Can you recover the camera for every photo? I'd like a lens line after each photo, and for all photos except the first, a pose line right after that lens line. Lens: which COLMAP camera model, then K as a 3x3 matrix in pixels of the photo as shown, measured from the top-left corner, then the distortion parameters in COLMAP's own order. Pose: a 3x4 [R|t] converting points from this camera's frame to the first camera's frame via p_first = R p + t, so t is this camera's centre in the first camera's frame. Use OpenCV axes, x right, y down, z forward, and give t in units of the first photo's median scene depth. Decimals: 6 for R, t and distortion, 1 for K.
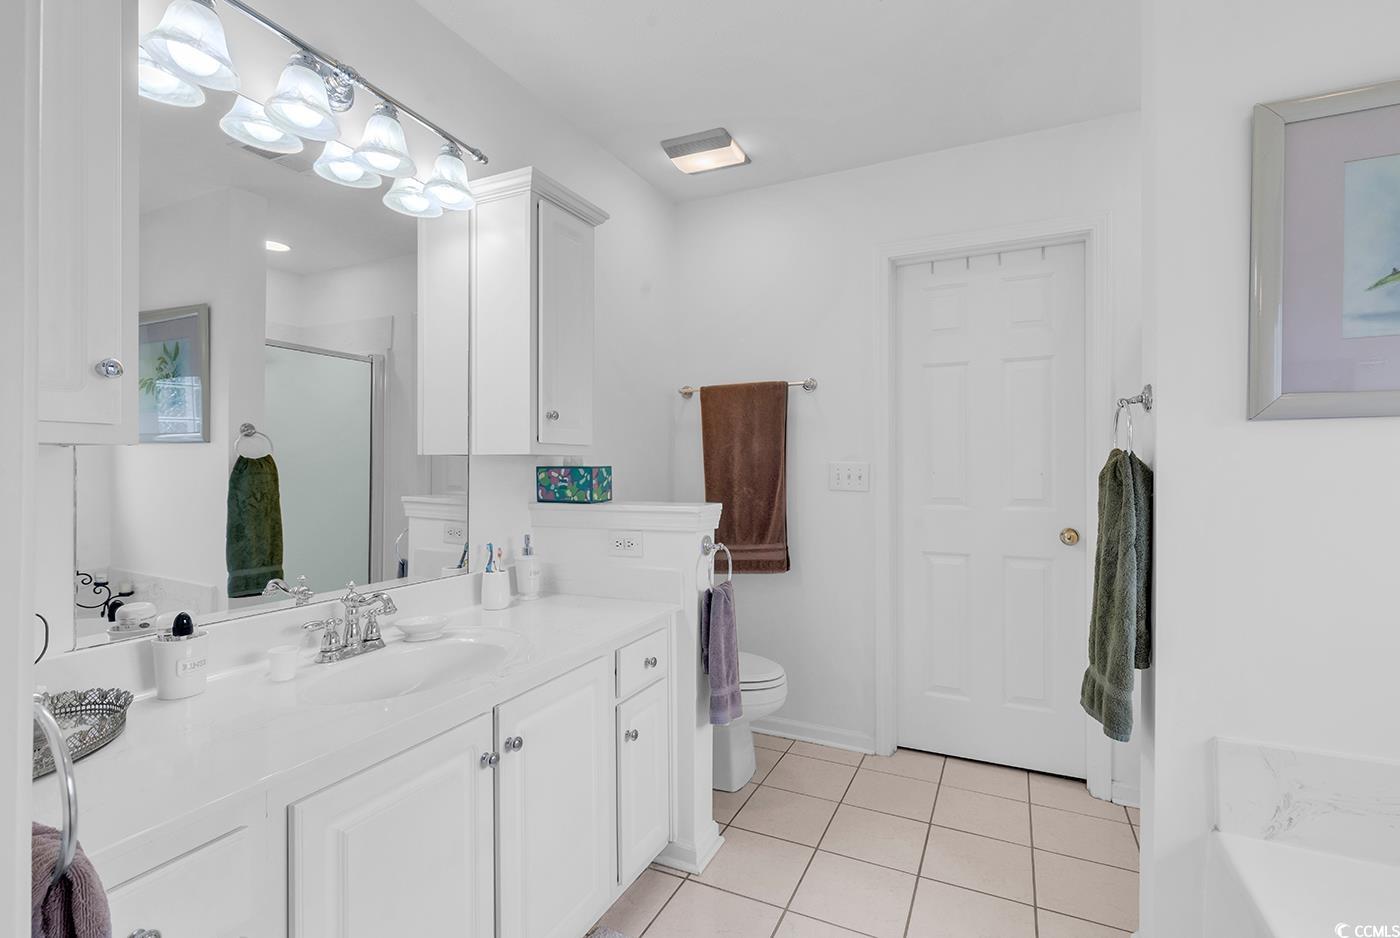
lens RADIAL K [[624.0, 0, 707.8], [0, 624.0, 465.3], [0, 0, 1]] dist [0.007495, -0.003153]
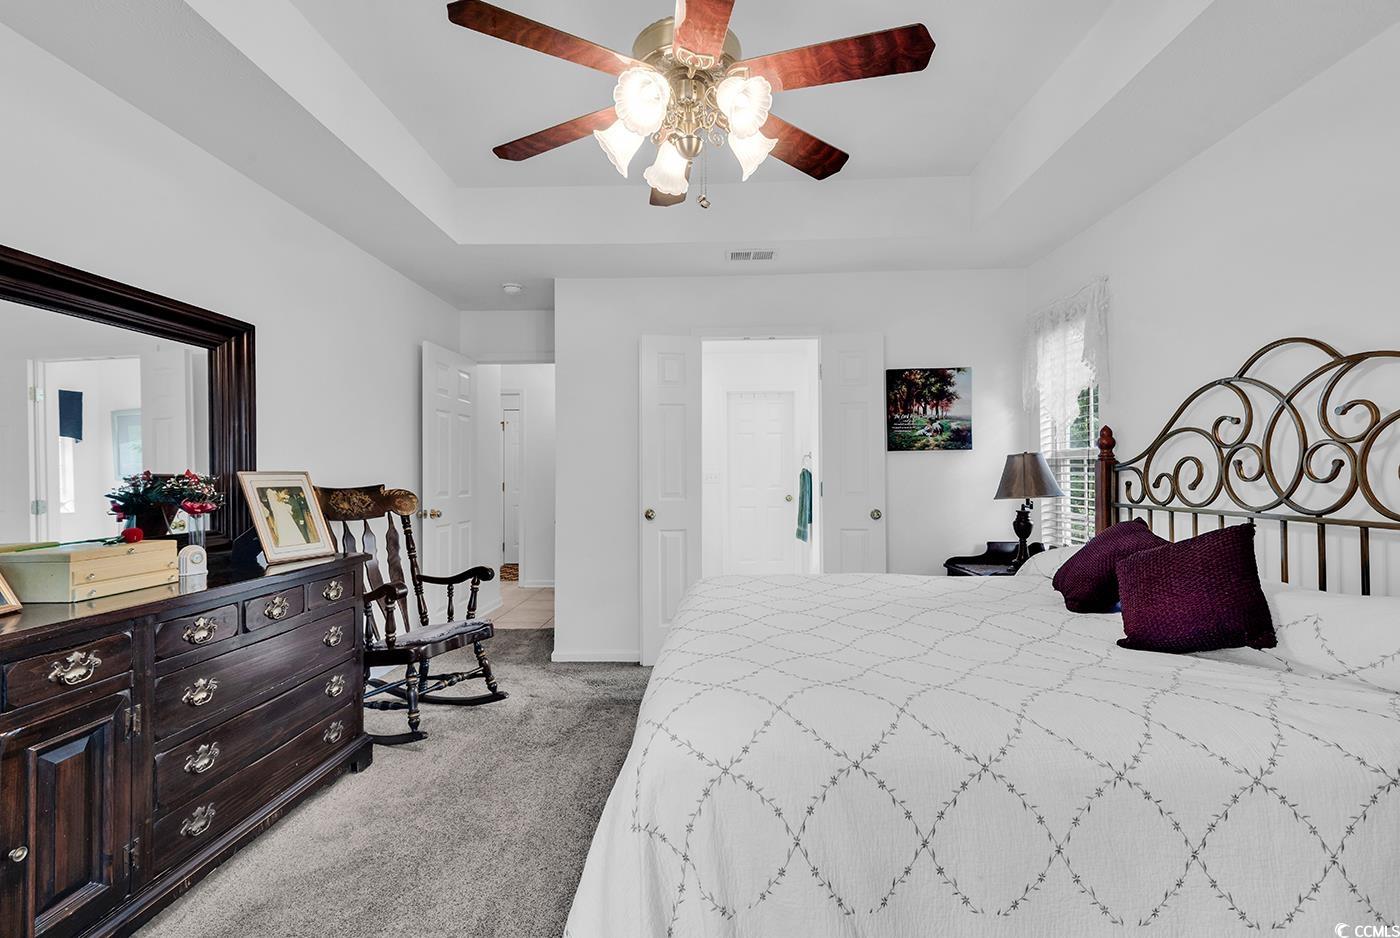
lens RADIAL K [[624.0, 0, 698.5], [0, 624.0, 468.1], [0, 0, 1]] dist [0.007495, -0.003153]
pose [[0.915527, -0.008023, 0.402176, -1.487586], [0.012252, 0.999893, -0.007943, -0.002592], [-0.402070, 0.012200, 0.915528, -2.263226]]
